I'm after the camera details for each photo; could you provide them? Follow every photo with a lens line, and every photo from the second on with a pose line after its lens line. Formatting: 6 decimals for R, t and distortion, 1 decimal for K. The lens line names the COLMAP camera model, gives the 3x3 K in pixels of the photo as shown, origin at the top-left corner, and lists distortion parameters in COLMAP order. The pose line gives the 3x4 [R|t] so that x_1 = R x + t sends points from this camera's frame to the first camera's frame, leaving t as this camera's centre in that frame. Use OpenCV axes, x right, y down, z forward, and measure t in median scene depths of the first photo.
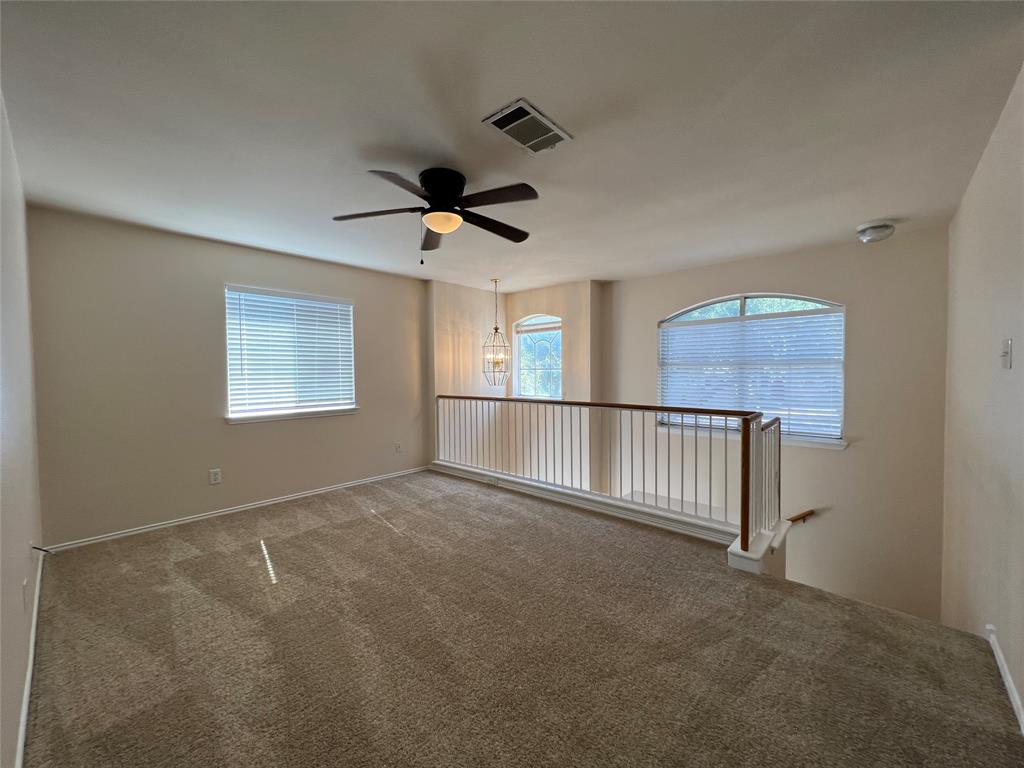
lens RADIAL K [[409.5, 0, 509.2], [0, 409.5, 384.2], [0, 0, 1]] dist [0.000573, -0.000029]
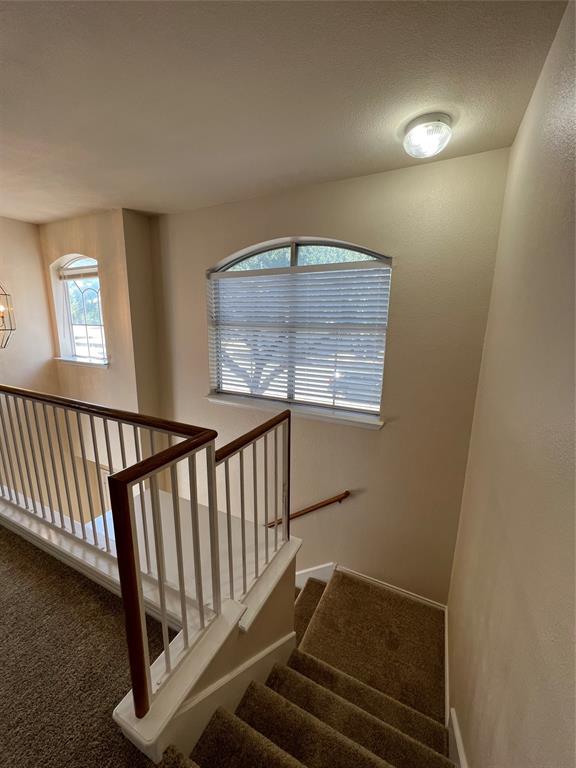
lens RADIAL K [[307.1, 0, 290.1], [0, 307.1, 382.5], [0, 0, 1]] dist [0.000573, -0.000029]
pose [[0.966274, -0.049184, 0.252776, 0.357788], [-0.002284, 0.979916, 0.199398, -0.056454], [-0.257506, -0.193250, 0.946755, 0.336732]]
